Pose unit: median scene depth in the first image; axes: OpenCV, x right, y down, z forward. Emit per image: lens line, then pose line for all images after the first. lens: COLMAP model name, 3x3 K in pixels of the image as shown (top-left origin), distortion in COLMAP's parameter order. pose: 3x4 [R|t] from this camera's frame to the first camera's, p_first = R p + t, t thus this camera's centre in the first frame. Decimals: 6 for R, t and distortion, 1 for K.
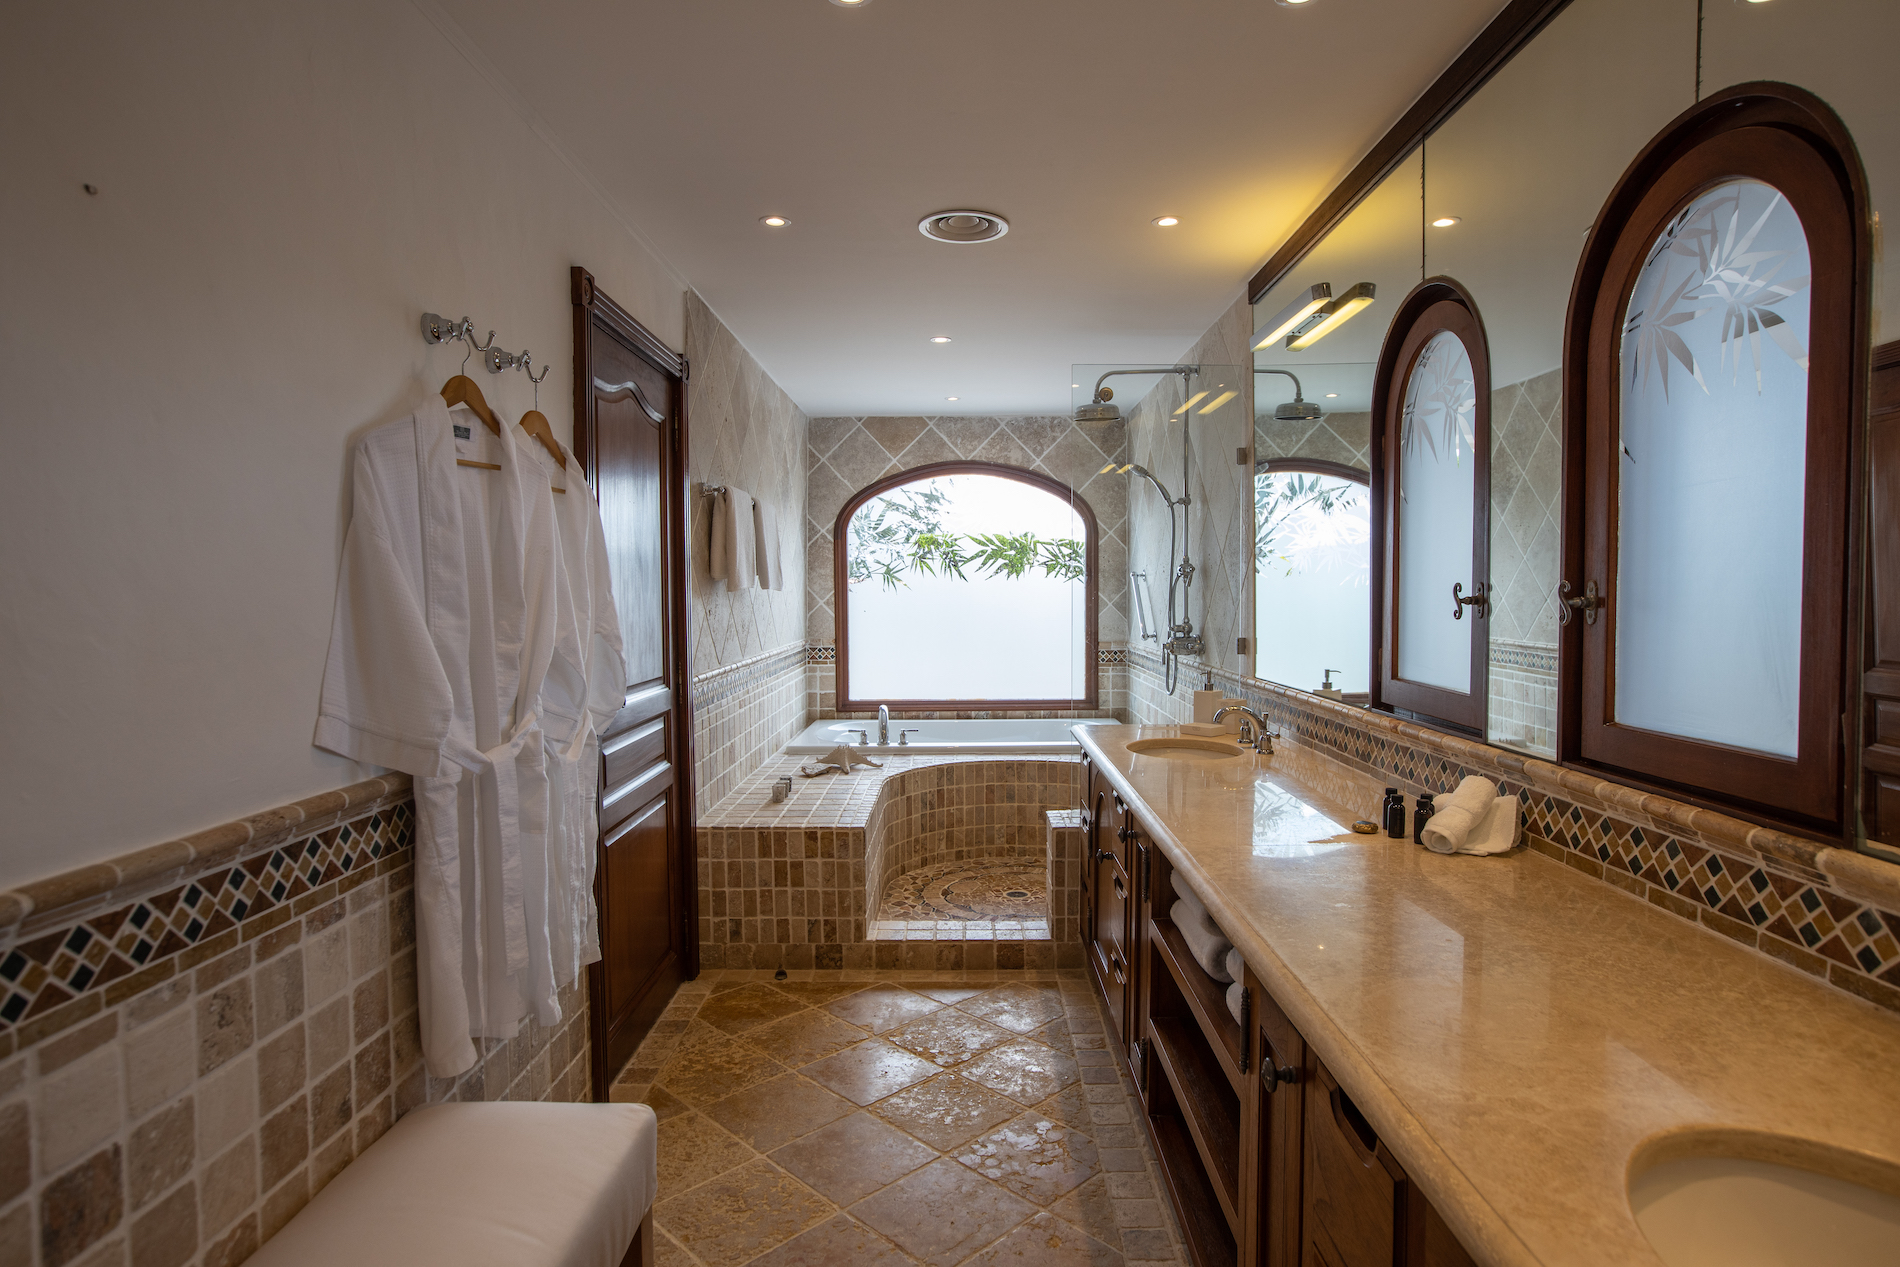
lens RADIAL K [[1022.0, 0, 950.0], [0, 1022.0, 633.5], [0, 0, 1]] dist [-0.046164, 0.044890]
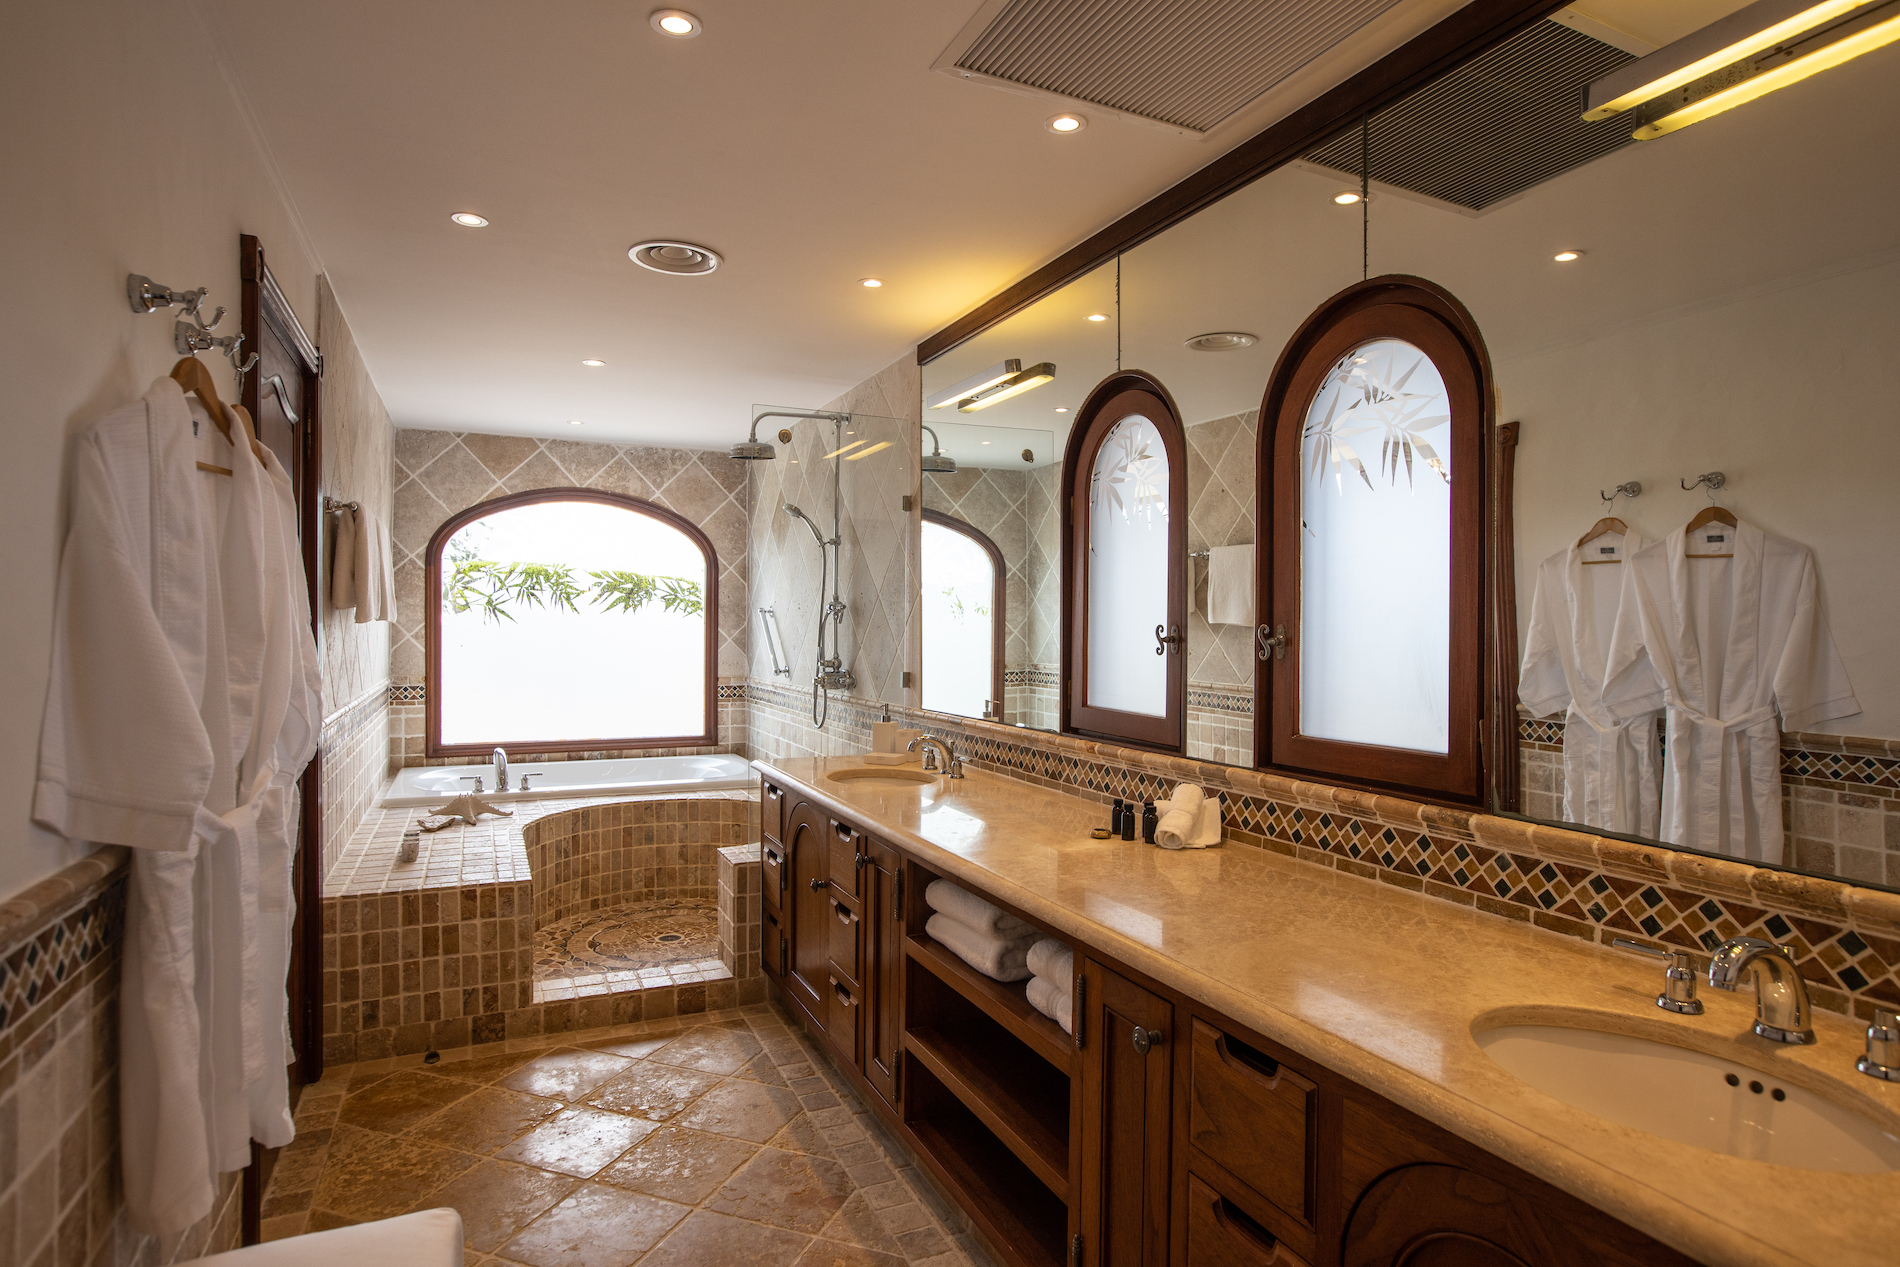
lens RADIAL K [[1022.0, 0, 950.0], [0, 1022.0, 633.5], [0, 0, 1]] dist [-0.046164, 0.044890]
pose [[0.906750, 0.008450, 0.421583, -0.155563], [0.006105, 0.999431, -0.033162, -0.000369], [-0.421624, 0.032643, 0.906183, 0.002972]]
